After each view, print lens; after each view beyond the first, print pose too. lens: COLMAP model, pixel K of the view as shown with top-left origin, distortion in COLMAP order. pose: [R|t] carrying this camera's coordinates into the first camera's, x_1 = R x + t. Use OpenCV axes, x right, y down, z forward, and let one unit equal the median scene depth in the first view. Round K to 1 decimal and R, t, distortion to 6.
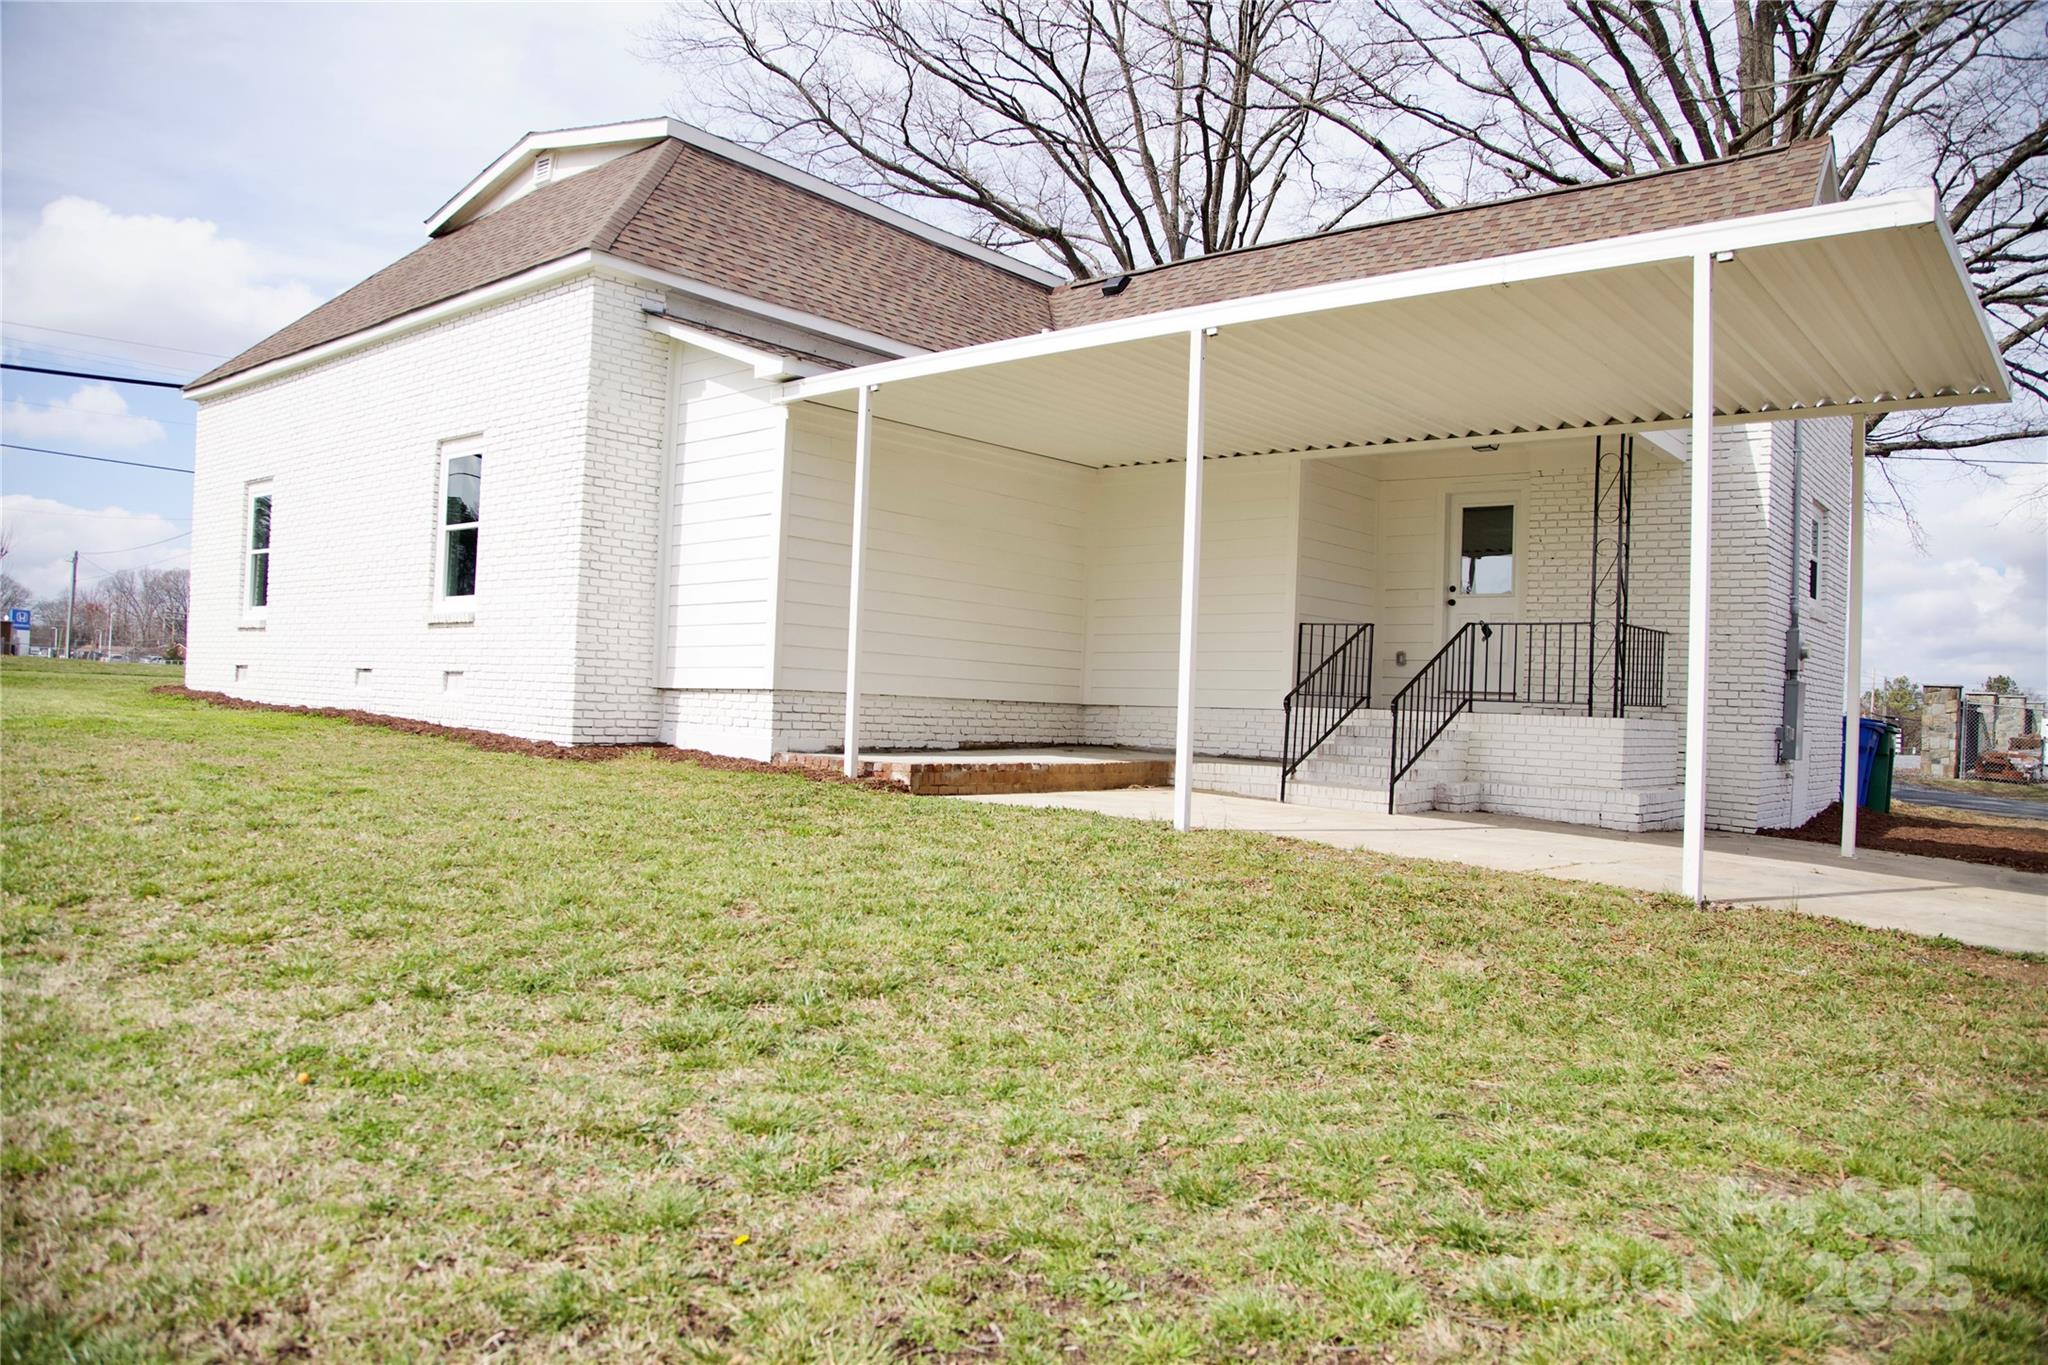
lens RADIAL K [[1398.7, 0, 1024.0], [0, 1398.7, 682.5], [0, 0, 1]] dist [-0.114552, 0.071175]
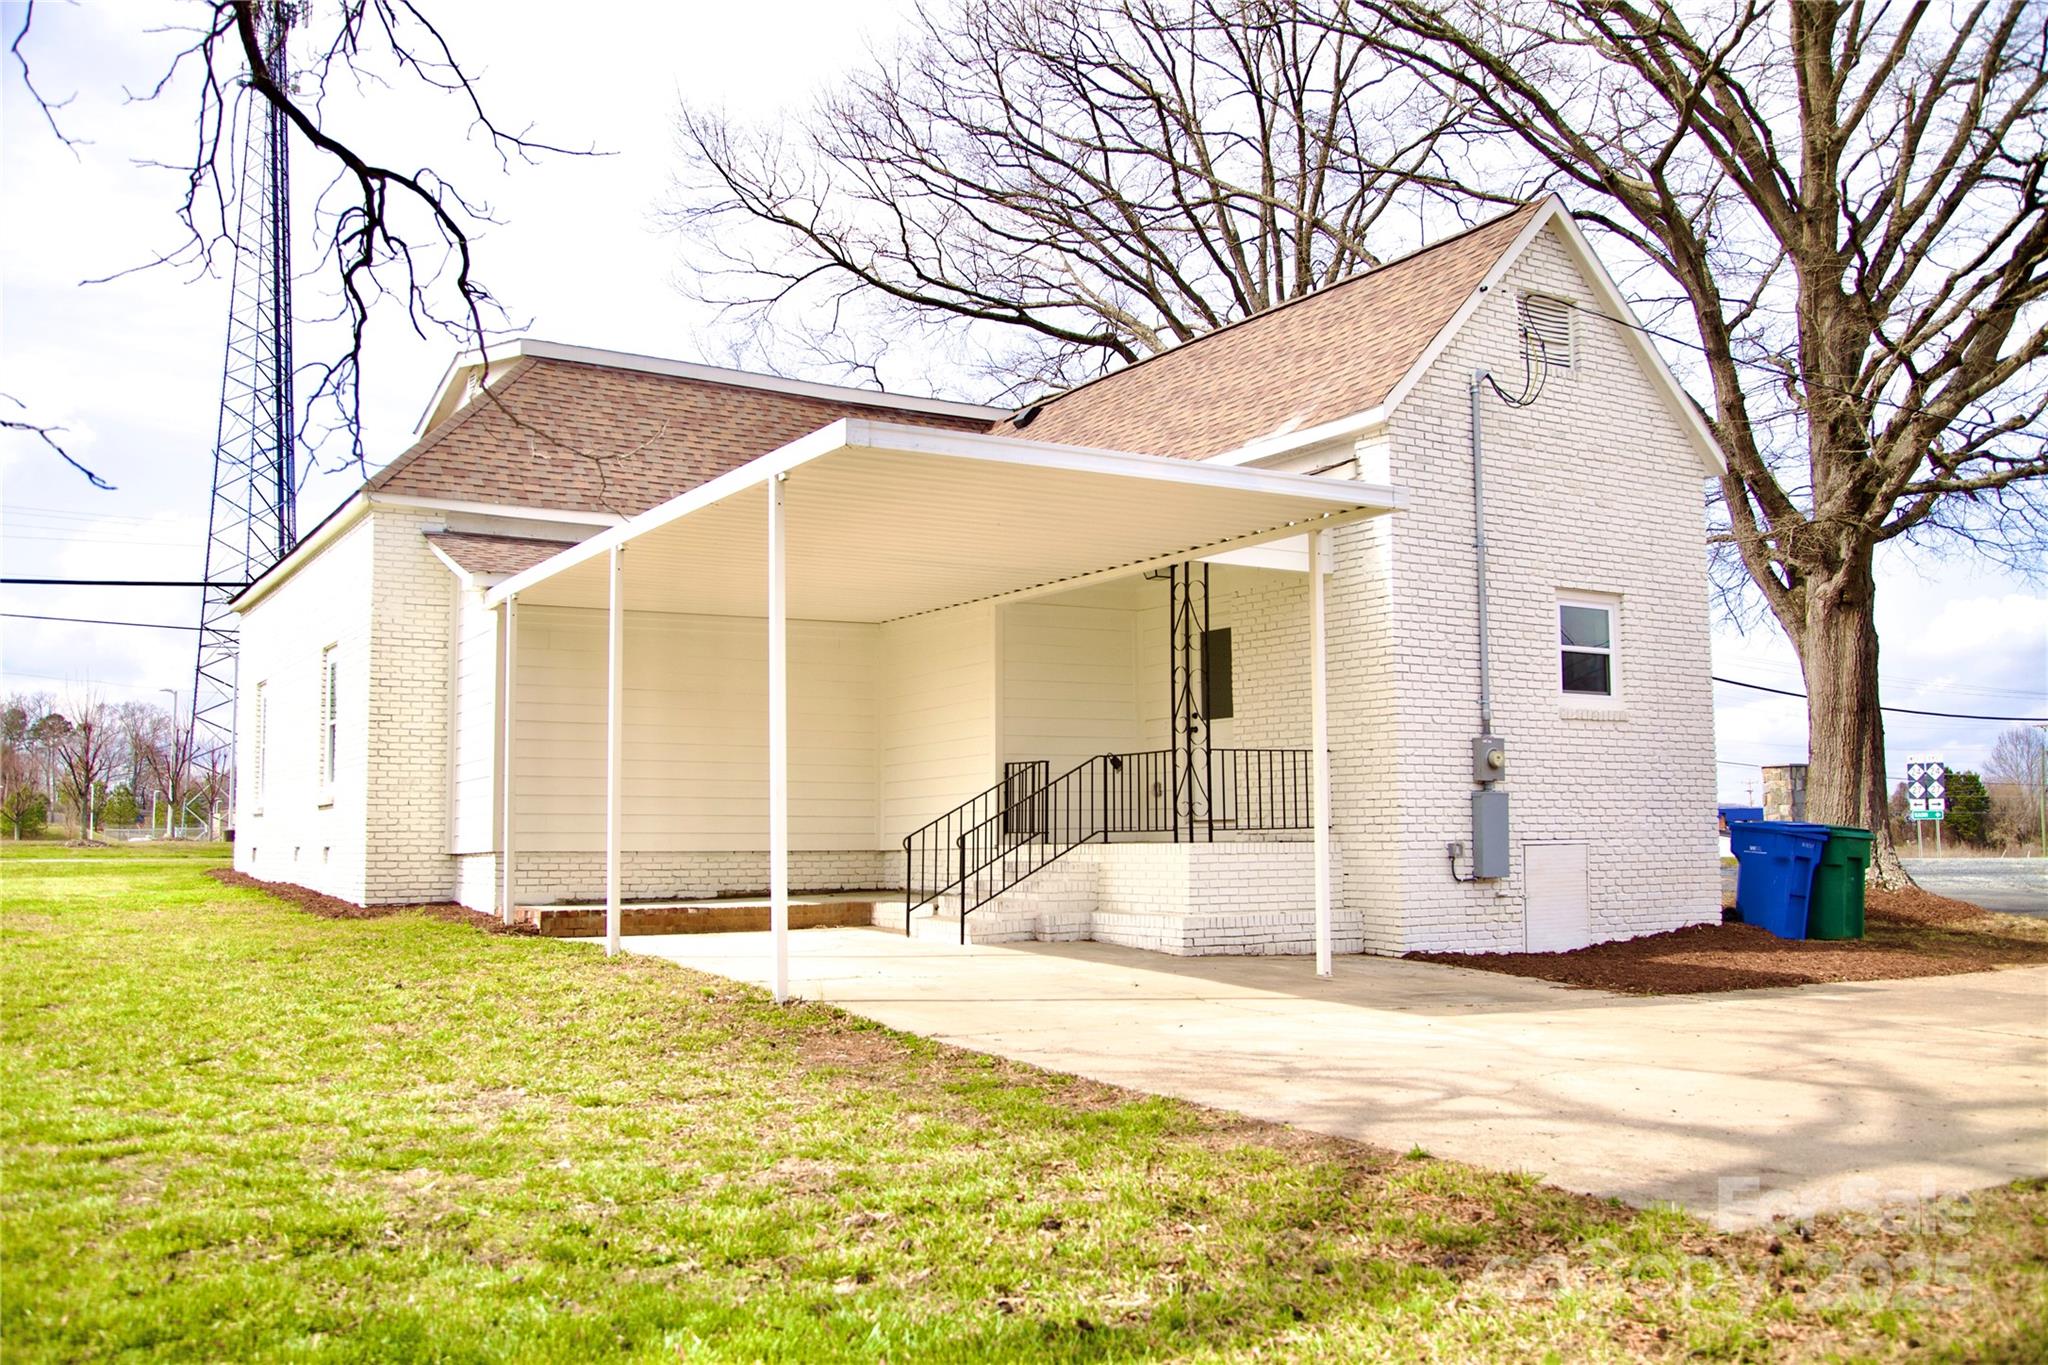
lens RADIAL K [[1763.3, 0, 1024.0], [0, 1763.3, 682.5], [0, 0, 1]] dist [-0.046703, -0.001309]
pose [[0.948699, -0.075081, -0.307135, 0.659811], [0.049910, 0.994779, -0.089012, 0.015873], [0.312215, 0.069117, 0.947494, -0.250020]]
